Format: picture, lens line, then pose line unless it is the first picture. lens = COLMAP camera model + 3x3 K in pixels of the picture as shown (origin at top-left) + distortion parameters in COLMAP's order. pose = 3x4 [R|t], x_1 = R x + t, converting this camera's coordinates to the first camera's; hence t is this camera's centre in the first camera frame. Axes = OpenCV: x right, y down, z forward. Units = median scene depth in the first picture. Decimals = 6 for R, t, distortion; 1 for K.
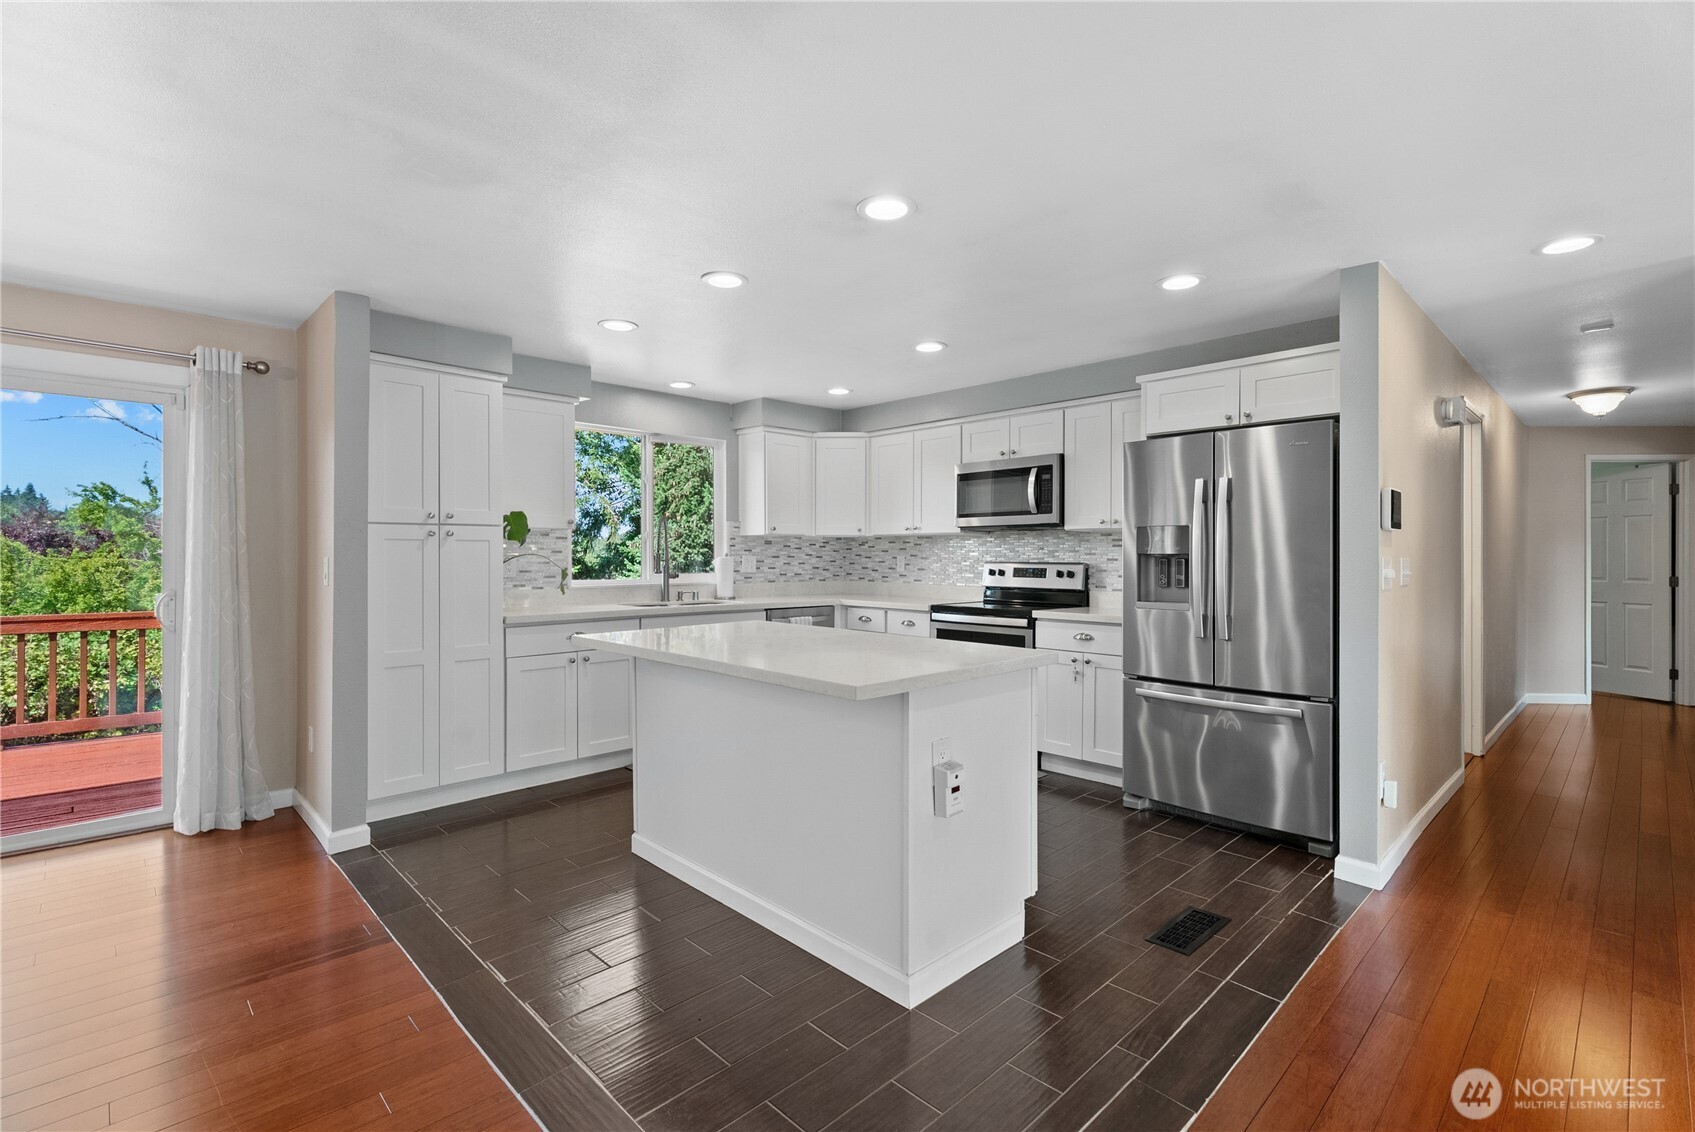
lens RADIAL K [[779.3, 0, 843.9], [0, 779.3, 561.0], [0, 0, 1]] dist [0.004350, 0.000854]
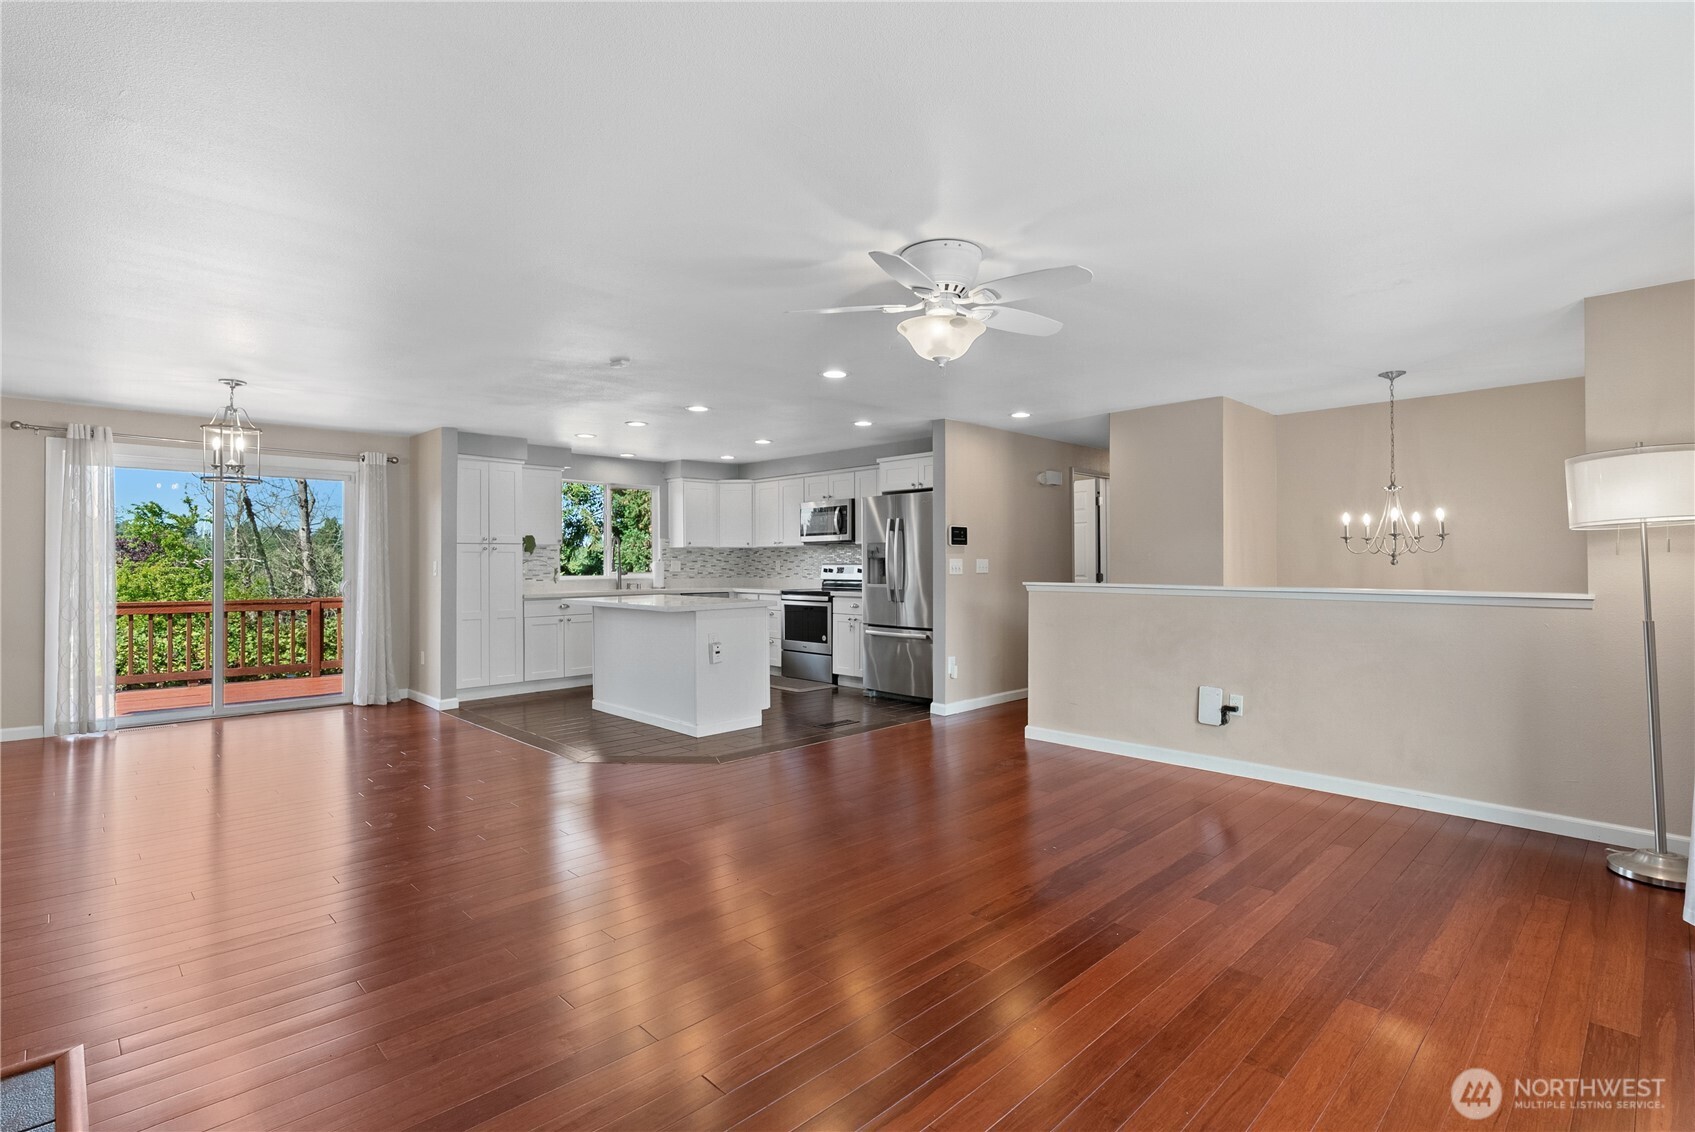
lens RADIAL K [[779.3, 0, 835.5], [0, 779.3, 558.7], [0, 0, 1]] dist [0.004350, 0.000854]
pose [[0.999942, -0.004484, 0.009825, 0.201364], [0.004601, 0.999919, -0.011877, 0.010114], [-0.009771, 0.011922, 0.999881, -0.608442]]
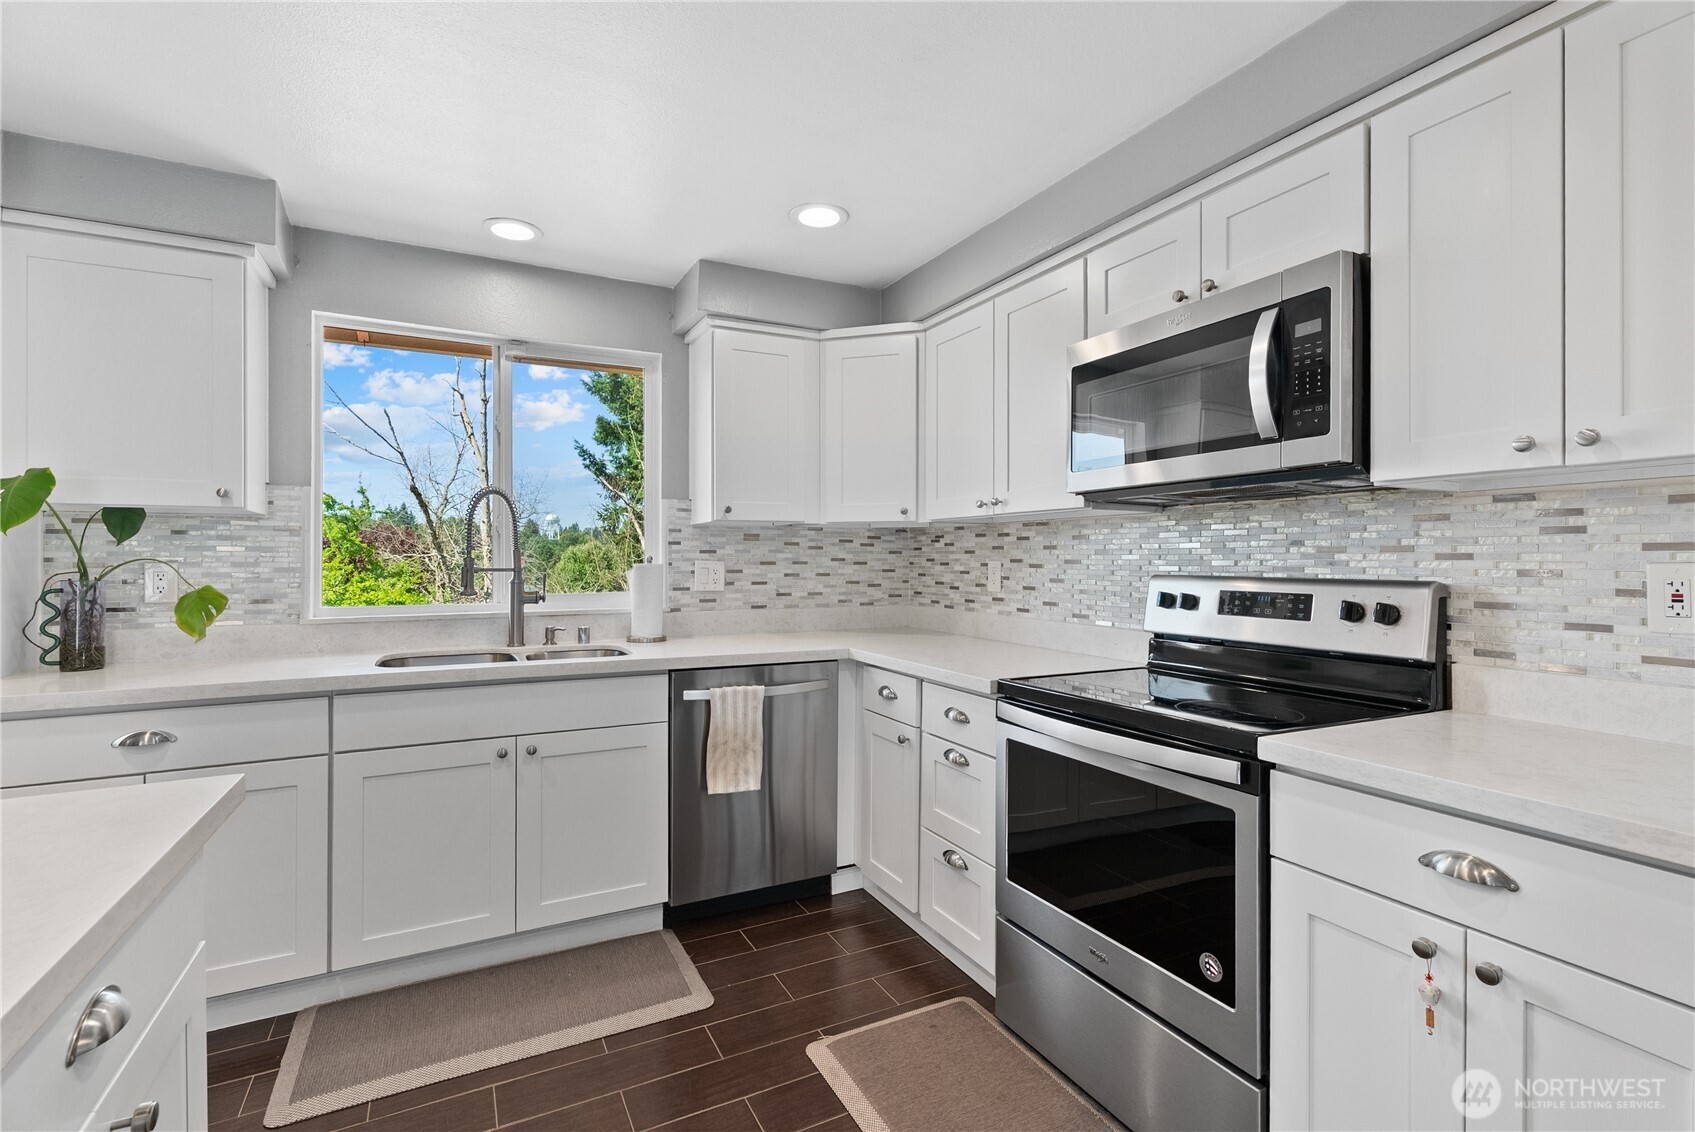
lens RADIAL K [[779.3, 0, 842.2], [0, 779.3, 561.6], [0, 0, 1]] dist [0.004350, 0.000854]
pose [[0.958070, -0.000548, -0.286533, 0.146557], [-0.000499, 0.999993, -0.003580, -0.005020], [0.286533, 0.003572, 0.958064, 0.556339]]
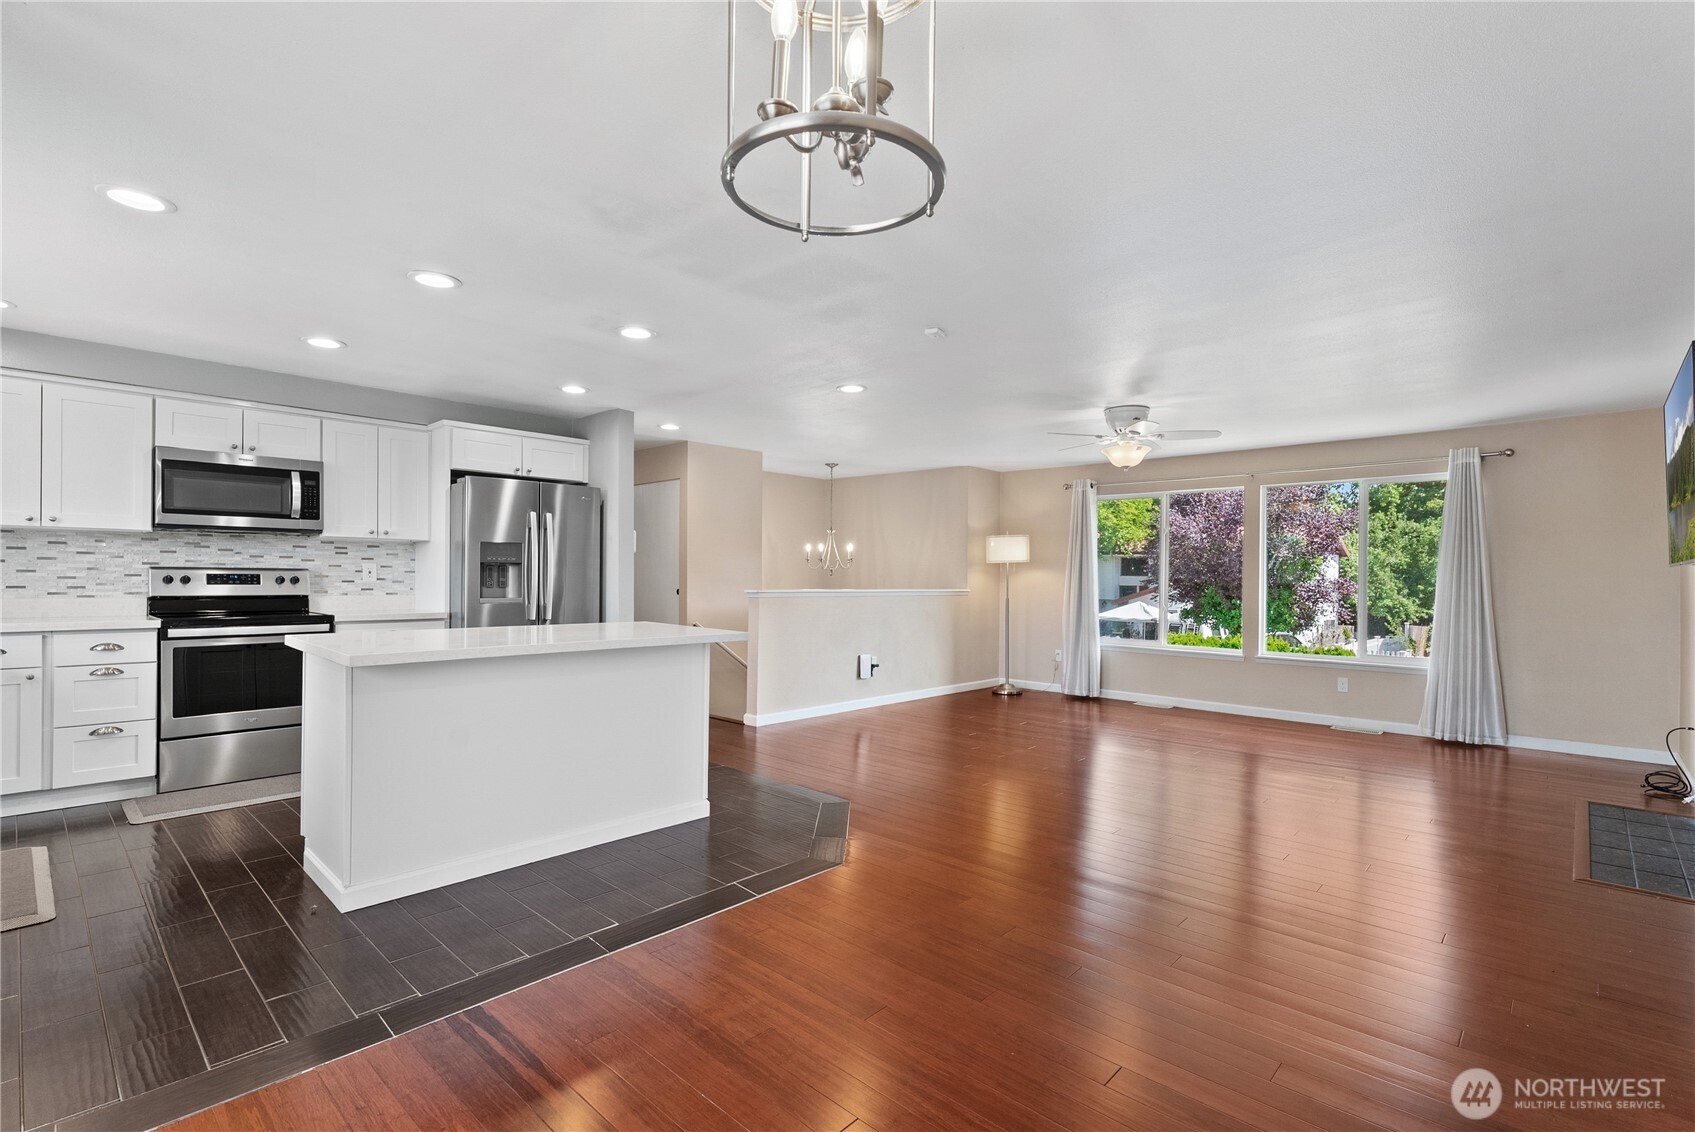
lens RADIAL K [[779.3, 0, 854.2], [0, 779.3, 572.3], [0, 0, 1]] dist [0.004350, 0.000854]
pose [[-0.039610, 0.001505, 0.999214, -0.700647], [-0.004817, 0.999987, -0.001697, 0.005005], [-0.999204, -0.004880, -0.039603, 0.302952]]
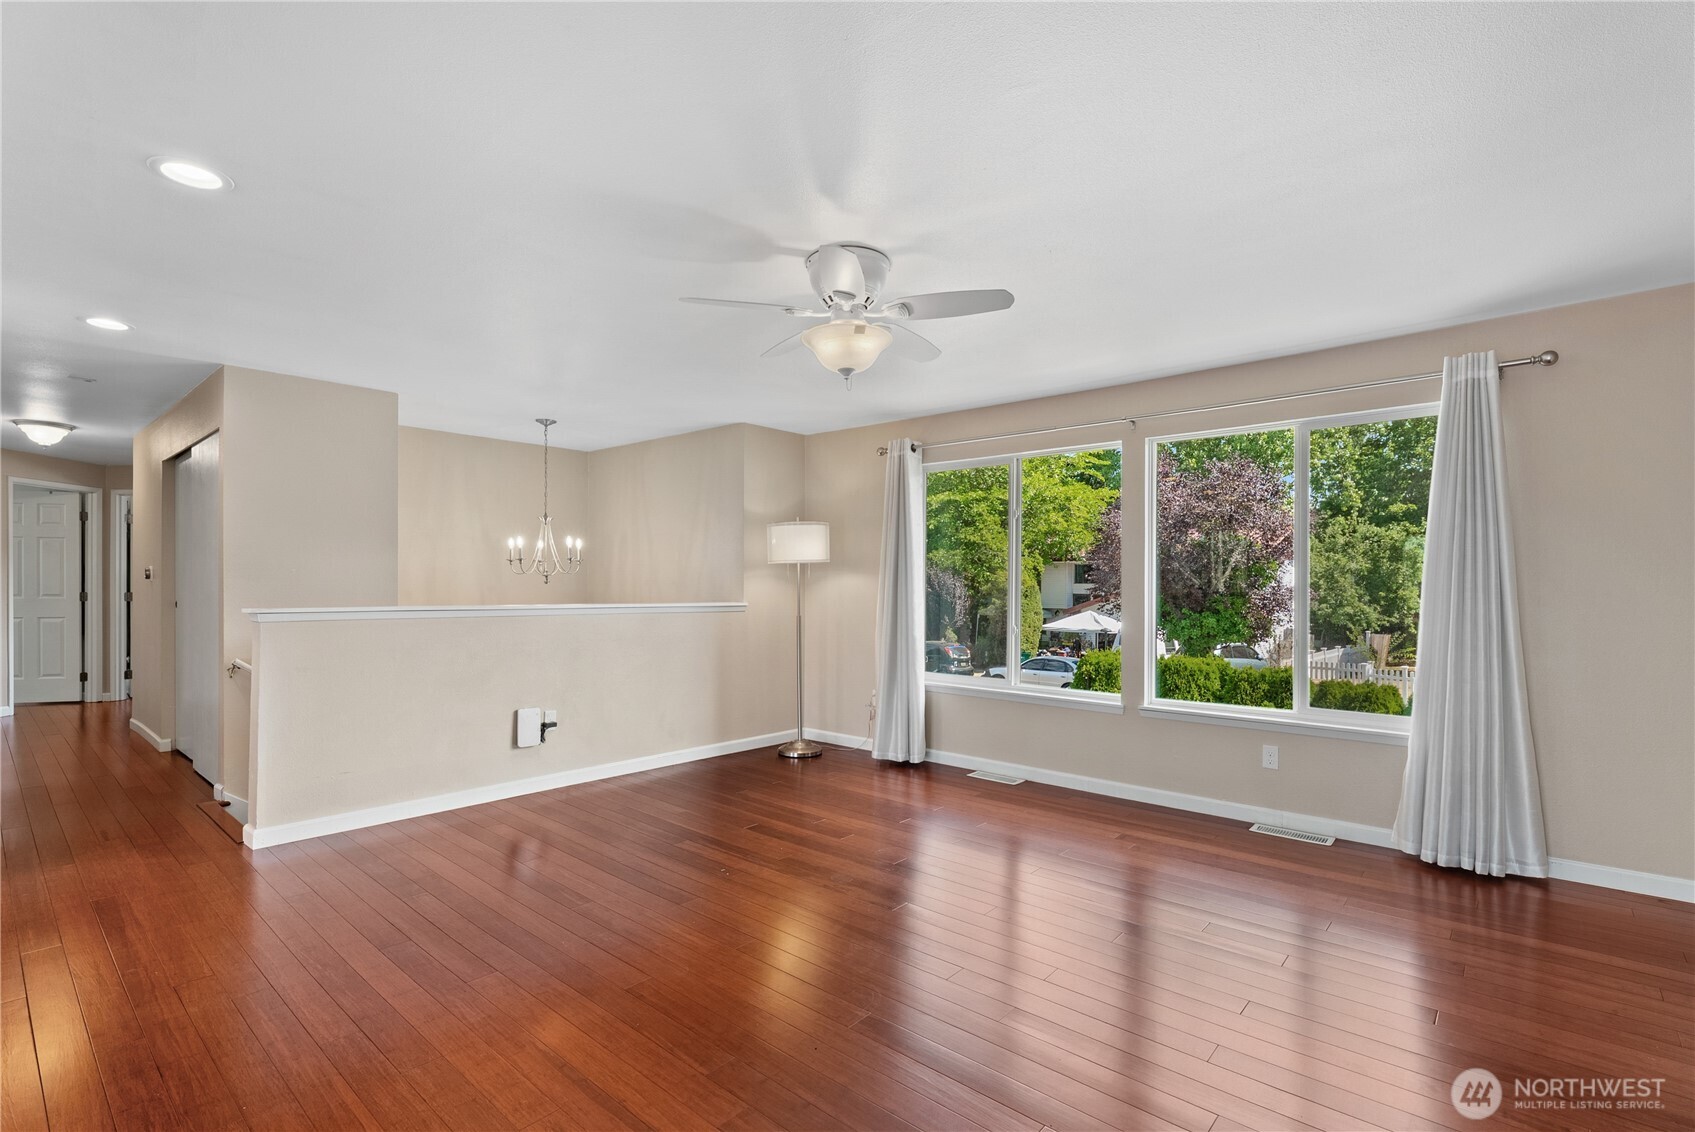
lens RADIAL K [[779.3, 0, 851.5], [0, 779.3, 581.9], [0, 0, 1]] dist [0.004350, 0.000854]
pose [[-0.071242, 0.001440, 0.997458, -0.224957], [0.000112, 0.999999, -0.001436, 0.008584], [-0.997459, 0.000009, -0.071242, -0.058585]]
